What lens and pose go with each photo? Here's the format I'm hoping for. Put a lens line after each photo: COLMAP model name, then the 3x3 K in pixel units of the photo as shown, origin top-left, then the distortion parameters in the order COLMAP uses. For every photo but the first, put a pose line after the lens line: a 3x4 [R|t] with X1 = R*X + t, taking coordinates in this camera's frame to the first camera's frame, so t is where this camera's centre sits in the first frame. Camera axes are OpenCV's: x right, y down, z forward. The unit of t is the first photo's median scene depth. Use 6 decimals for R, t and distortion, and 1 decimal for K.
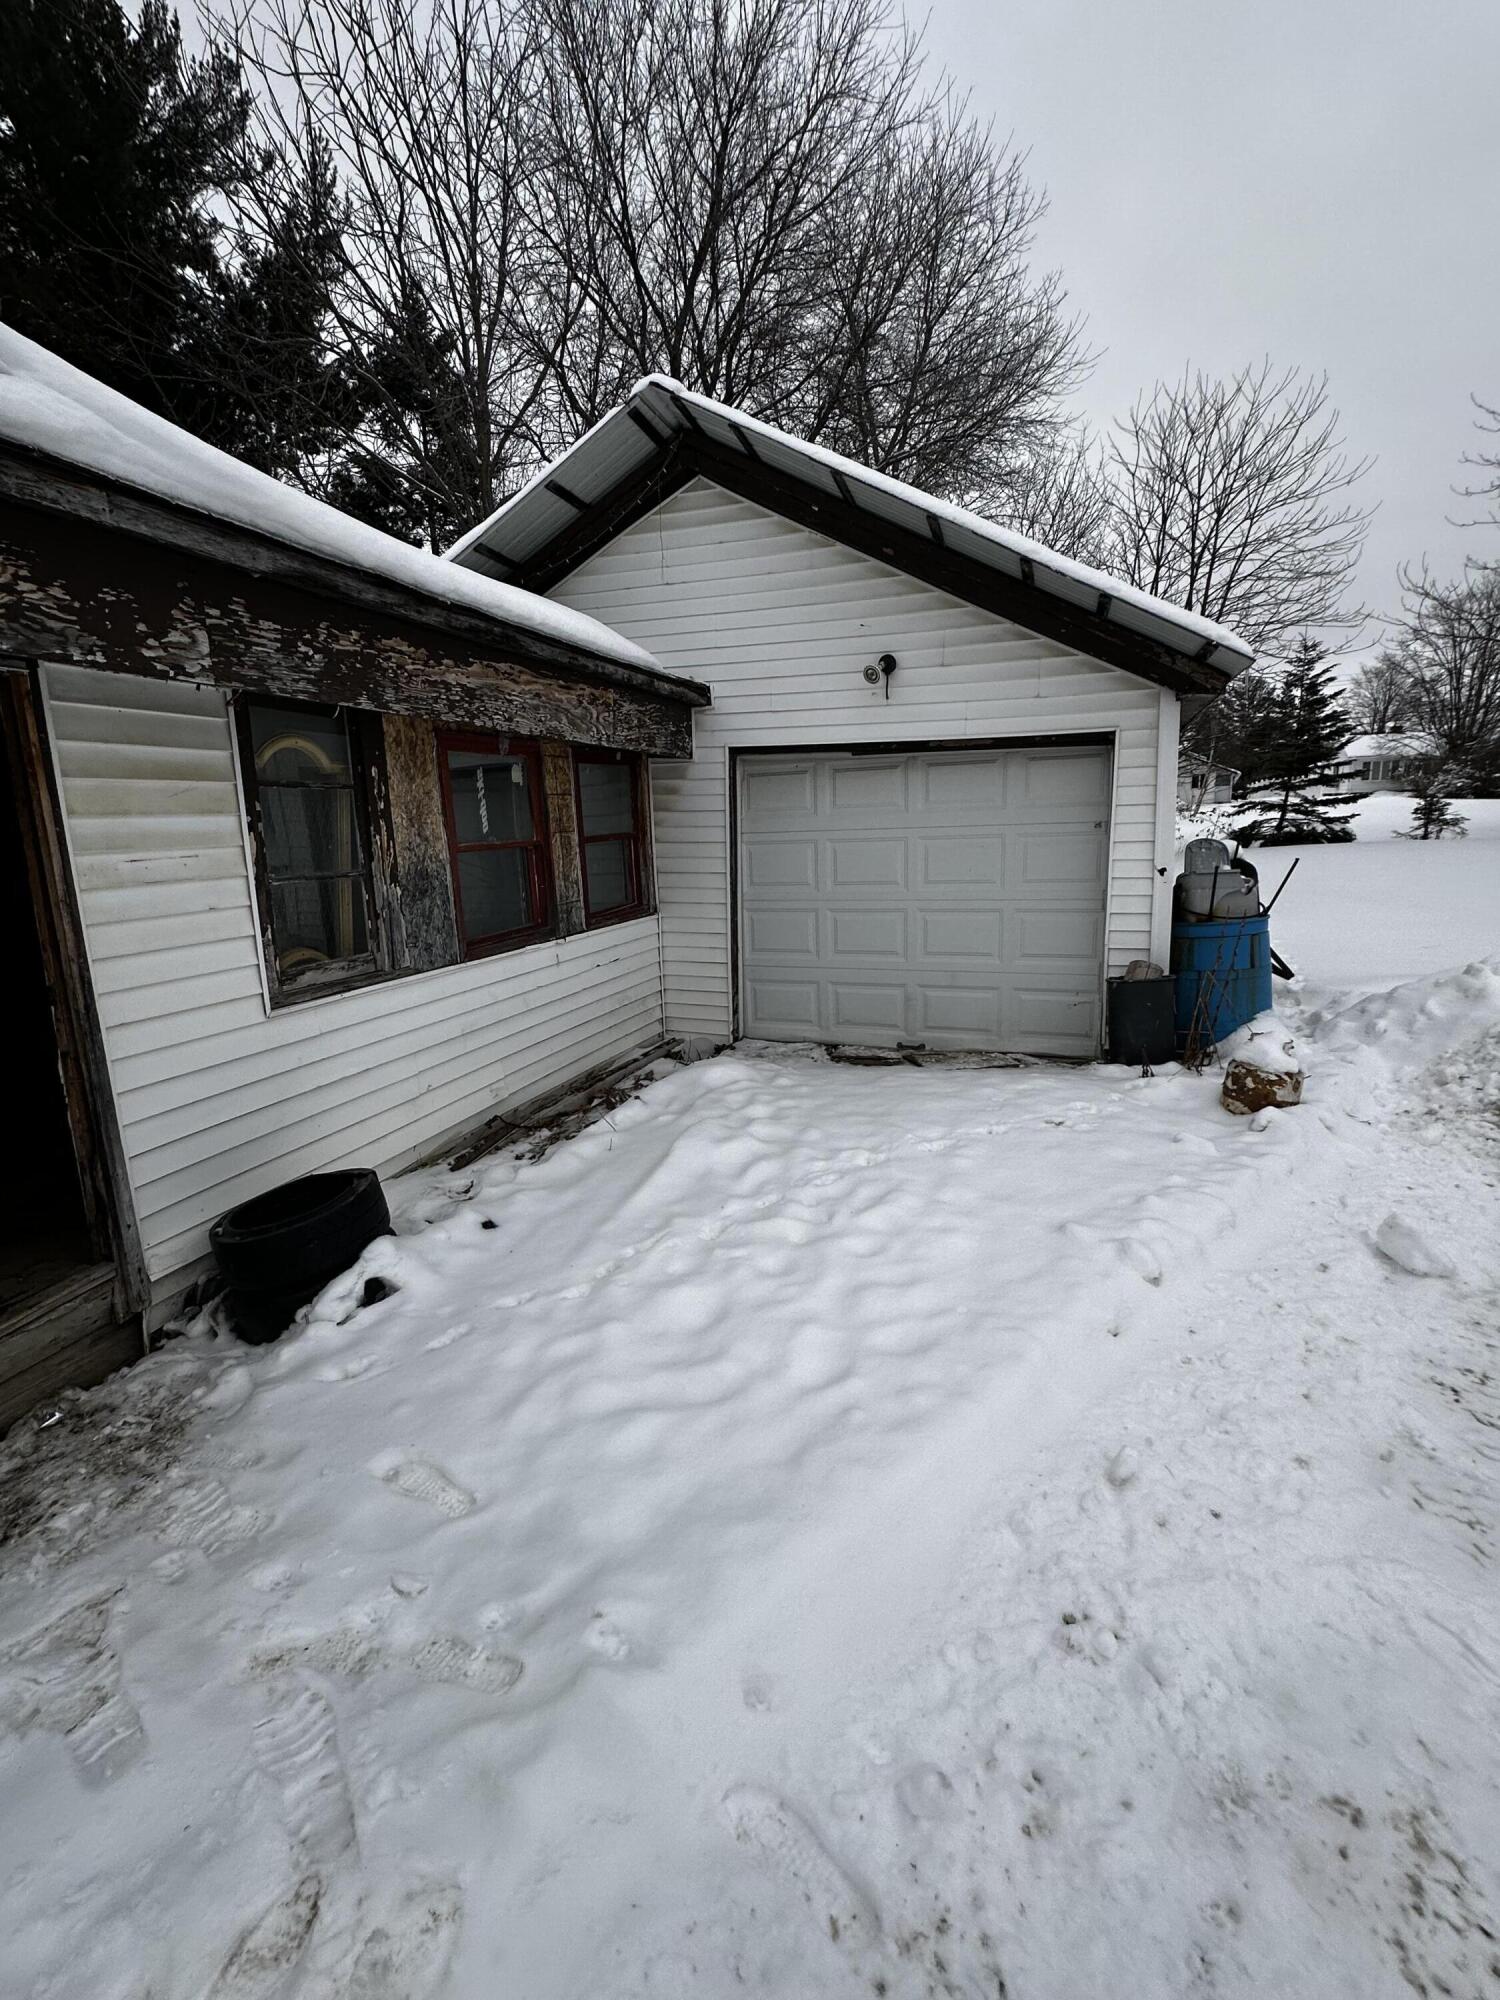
lens RADIAL K [[883.2, 0, 749.1], [0, 883.2, 1002.3], [0, 0, 1]] dist [-0.001448, -0.001200]
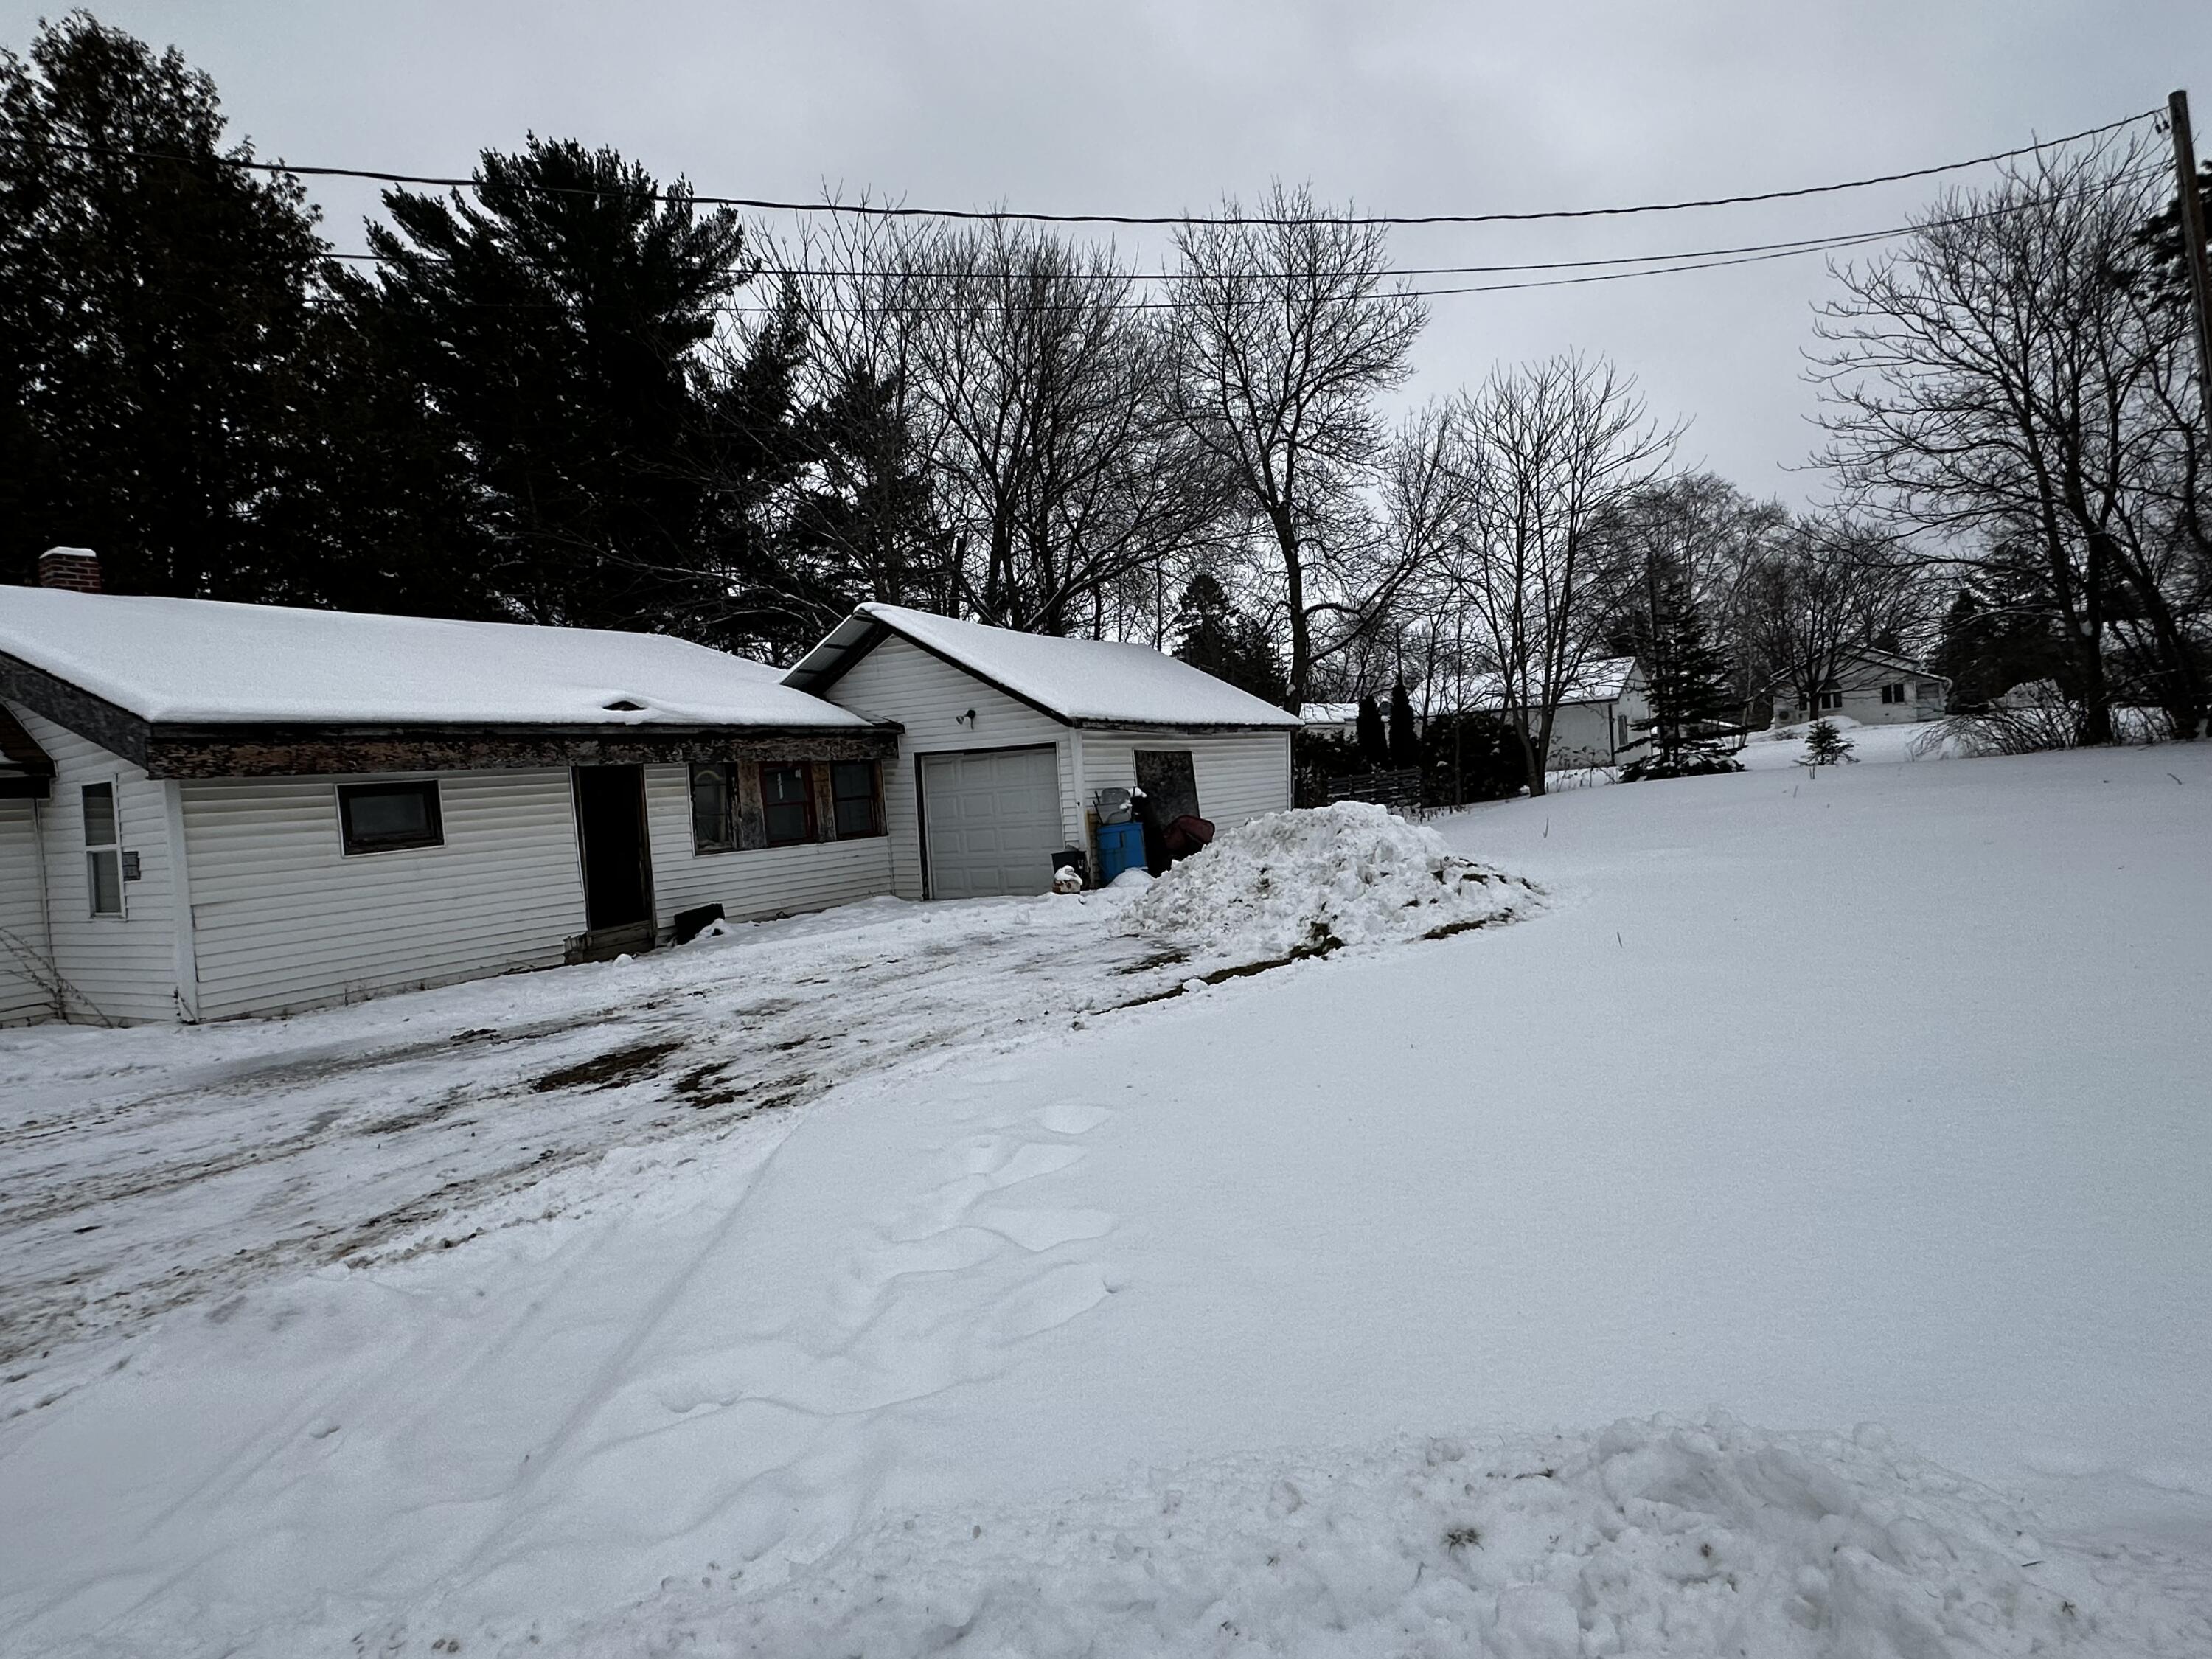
lens RADIAL K [[1228.4, 0, 1104.4], [0, 1228.4, 836.9], [0, 0, 1]] dist [0.001537, 0.001494]
pose [[0.976228, -0.031634, -0.214424, 1.123807], [-0.001113, 0.988547, -0.150907, 0.369787], [0.216742, 0.147558, 0.965013, -1.799345]]
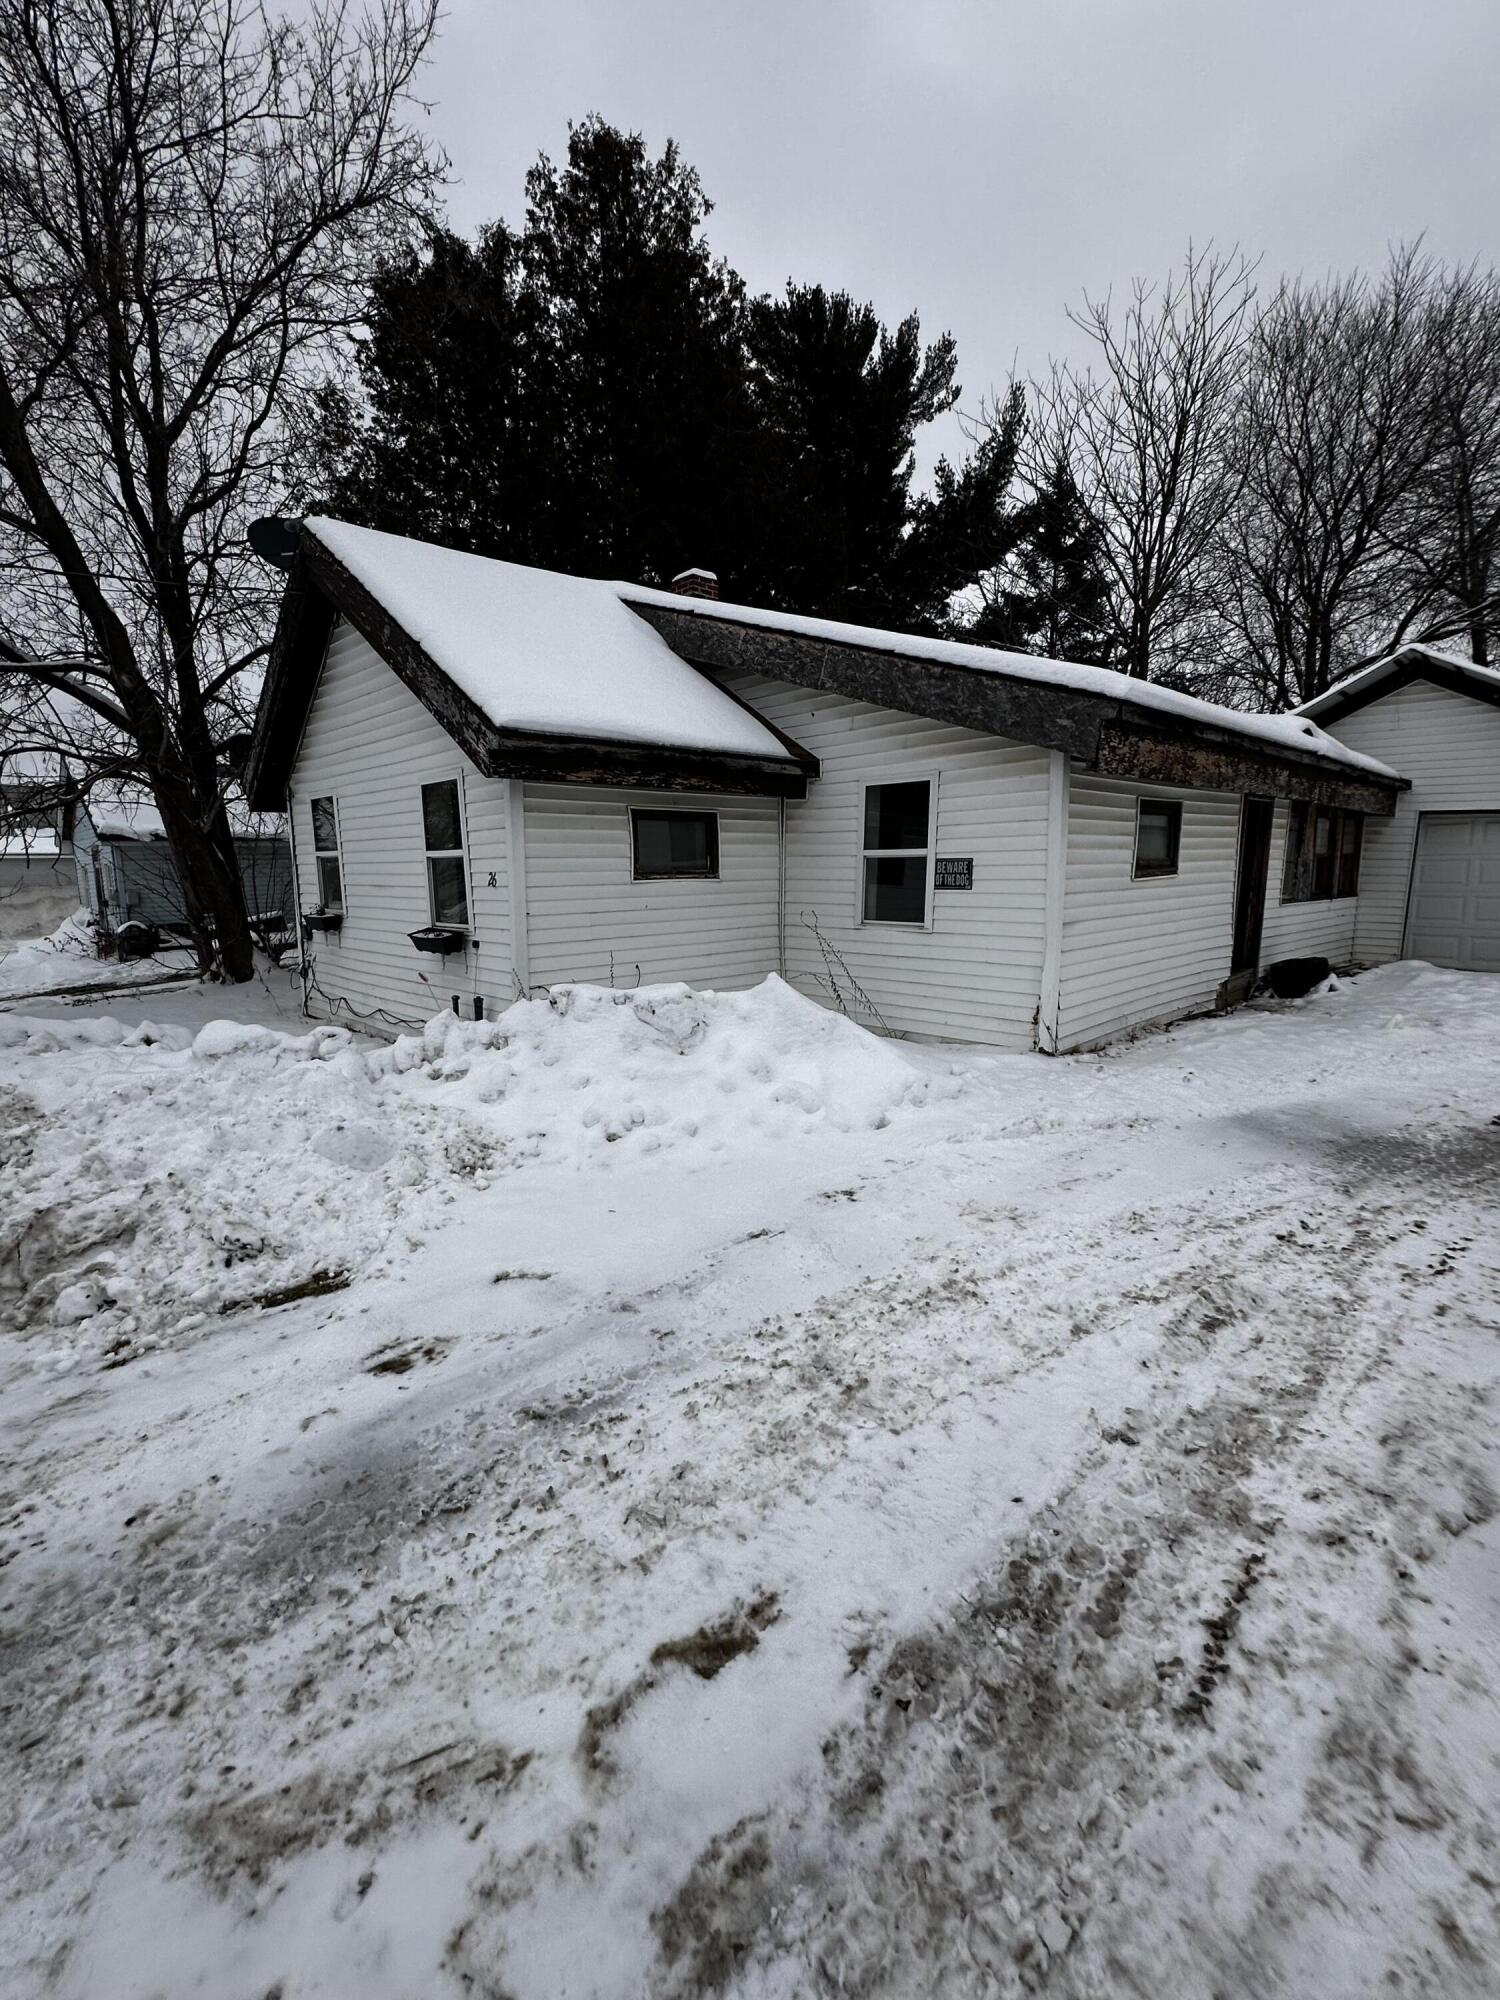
lens RADIAL K [[883.2, 0, 754.3], [0, 883.2, 1005.1], [0, 0, 1]] dist [-0.001448, -0.001200]
pose [[0.890300, 0.093277, -0.445719, -0.469271], [-0.111180, 0.993700, -0.014120, 0.364495], [0.441594, 0.062126, 0.895061, -1.519038]]
